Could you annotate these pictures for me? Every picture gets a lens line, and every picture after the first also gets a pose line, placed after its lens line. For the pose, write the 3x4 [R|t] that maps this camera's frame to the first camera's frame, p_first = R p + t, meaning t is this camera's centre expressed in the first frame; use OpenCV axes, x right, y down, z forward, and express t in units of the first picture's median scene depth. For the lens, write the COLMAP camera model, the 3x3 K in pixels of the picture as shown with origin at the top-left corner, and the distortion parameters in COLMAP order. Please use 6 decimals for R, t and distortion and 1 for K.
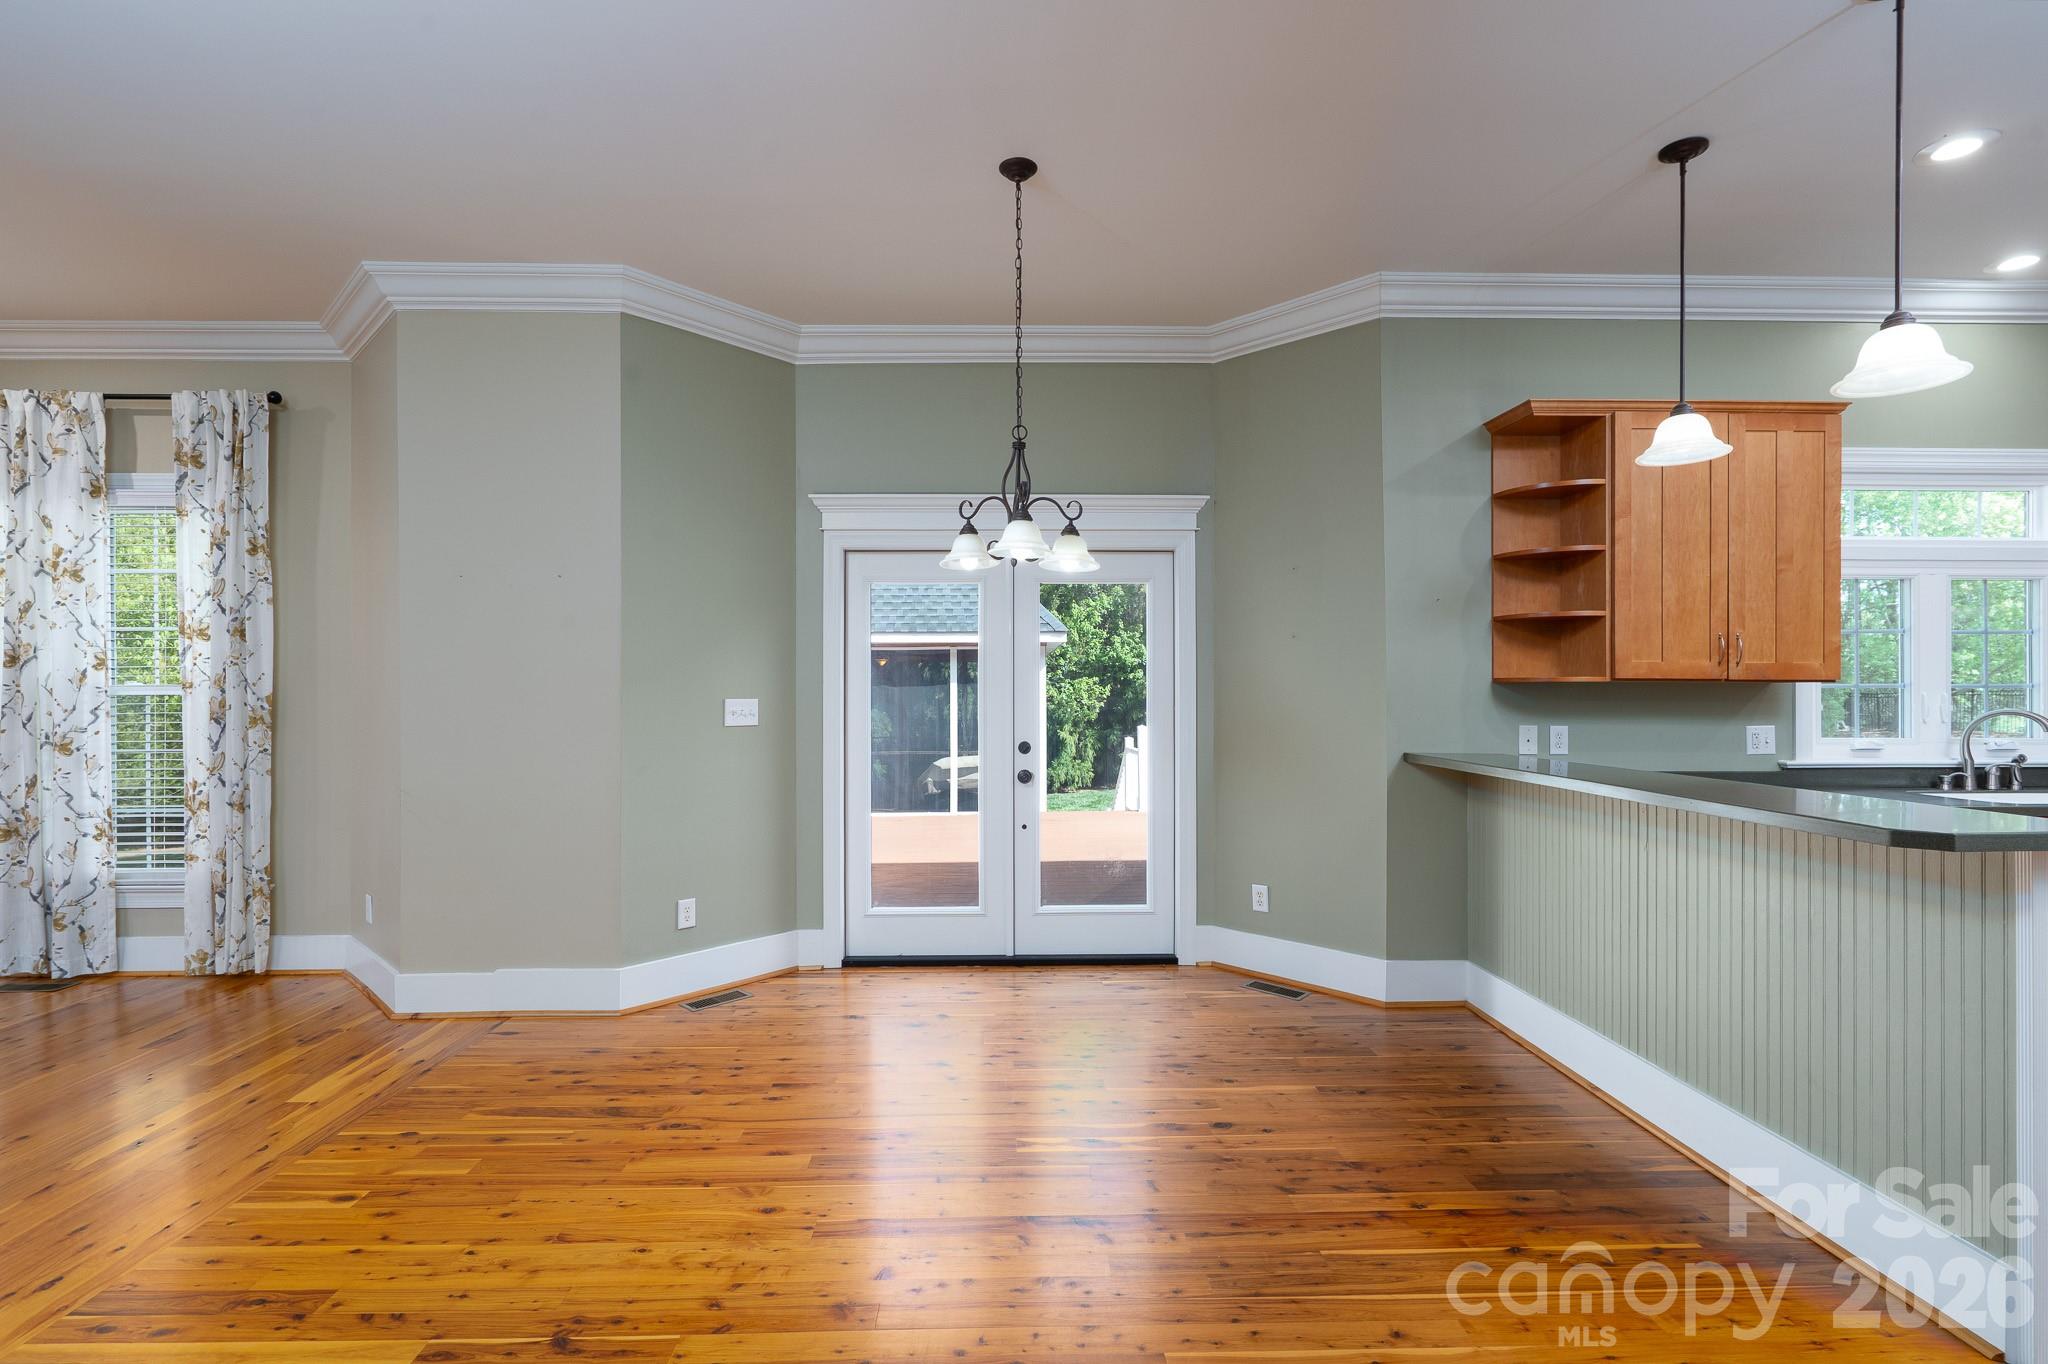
lens RADIAL K [[941.4, 0, 1025.4], [0, 941.4, 692.3], [0, 0, 1]] dist [-0.005775, 0.002341]
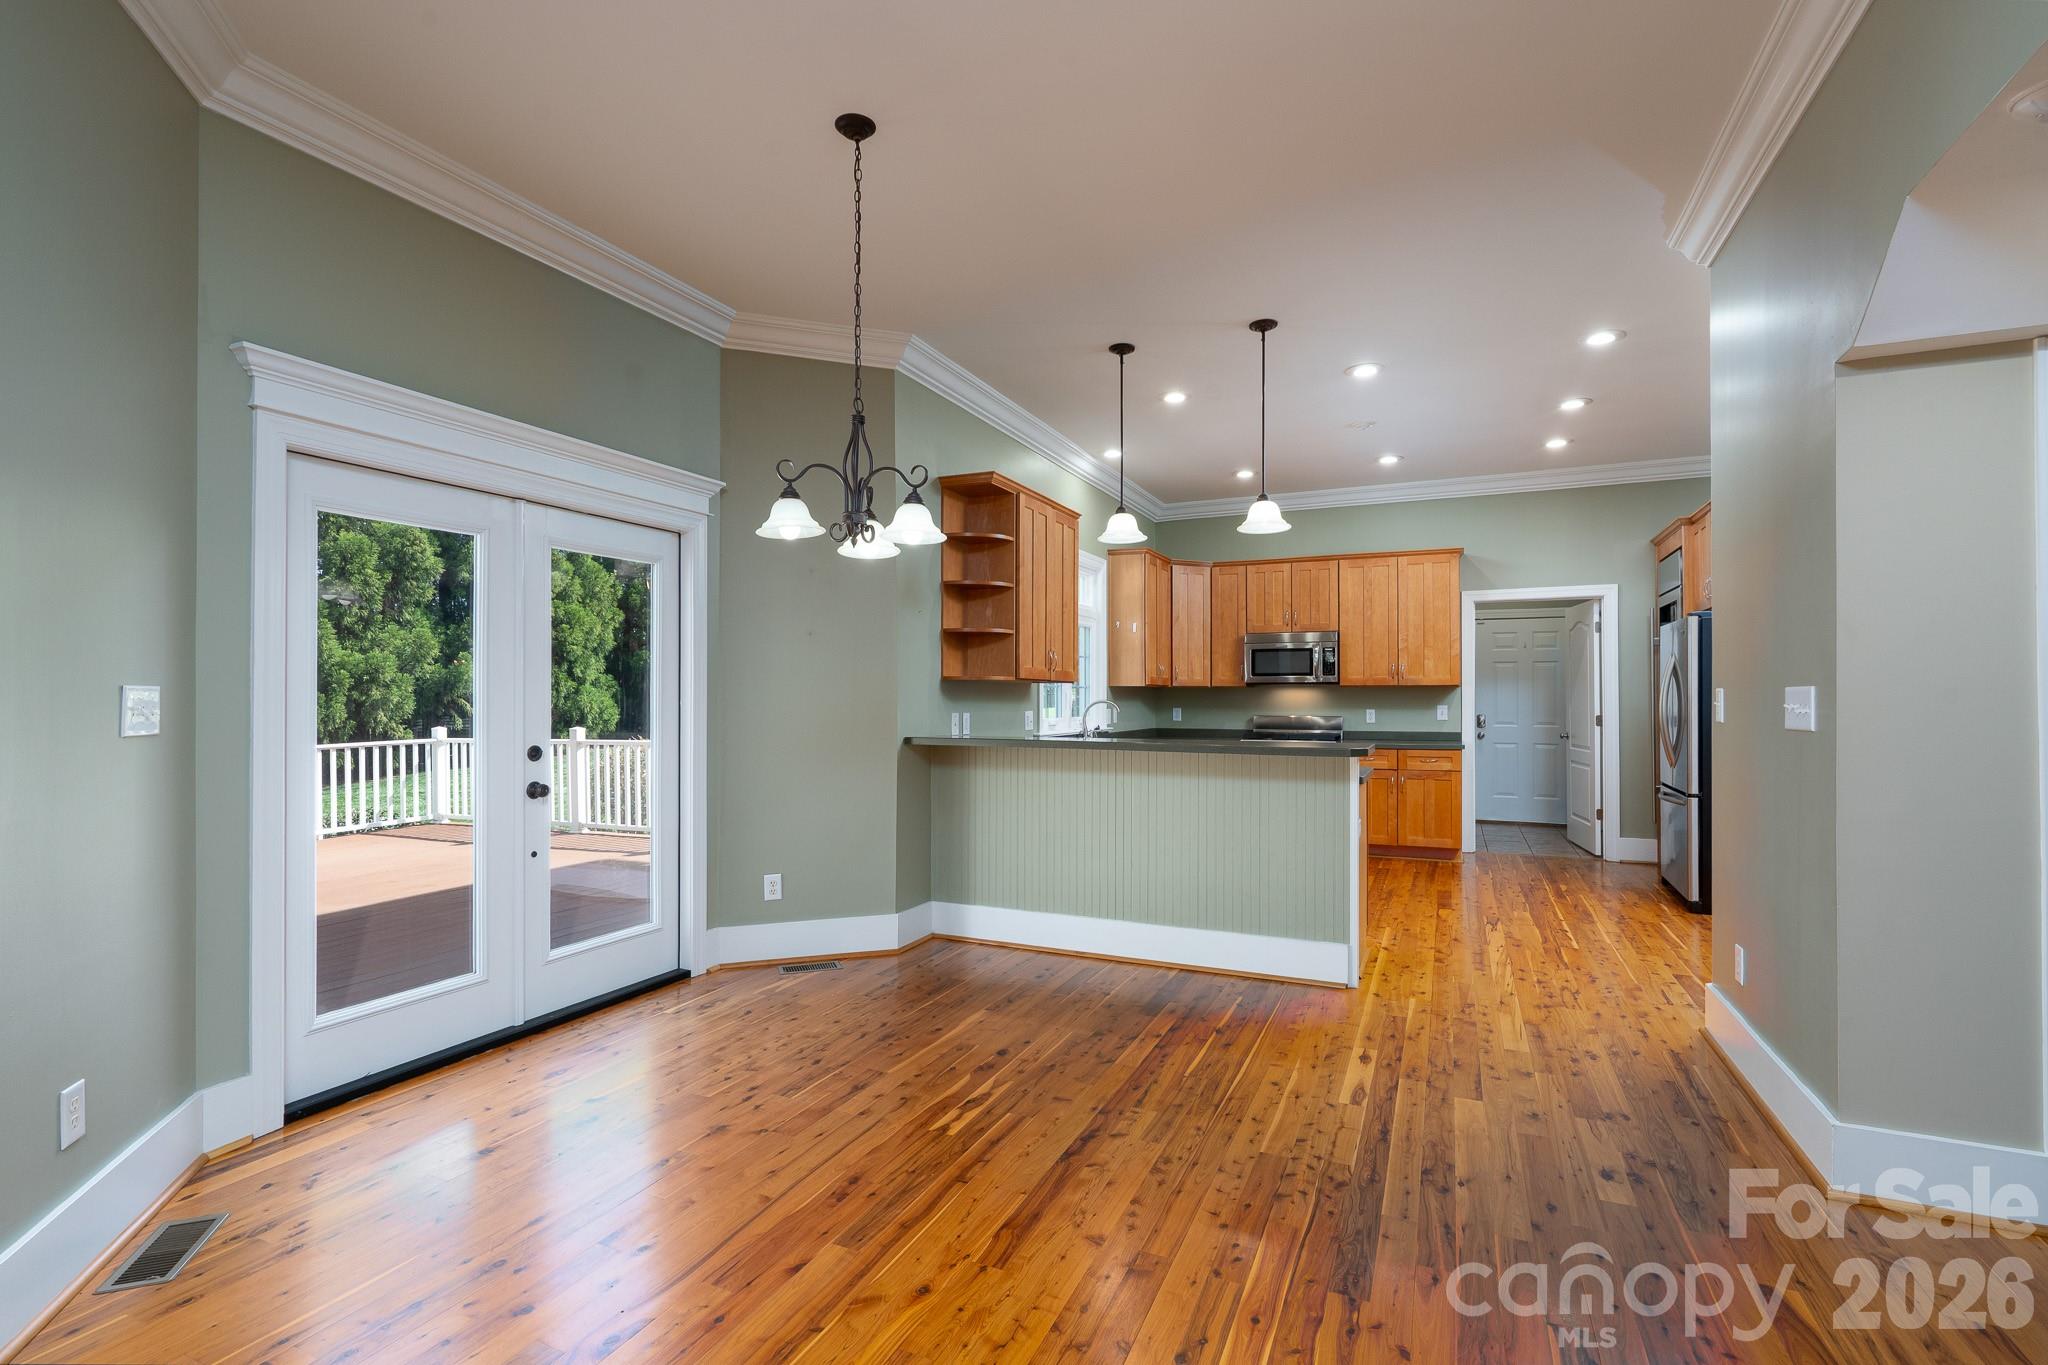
lens RADIAL K [[941.4, 0, 1025.6], [0, 941.4, 691.9], [0, 0, 1]] dist [-0.005775, 0.002341]
pose [[0.436163, 0.006712, 0.899843, -0.590620], [-0.001545, 0.999976, -0.006710, 0.013973], [-0.899866, 0.001536, 0.436163, 0.327785]]
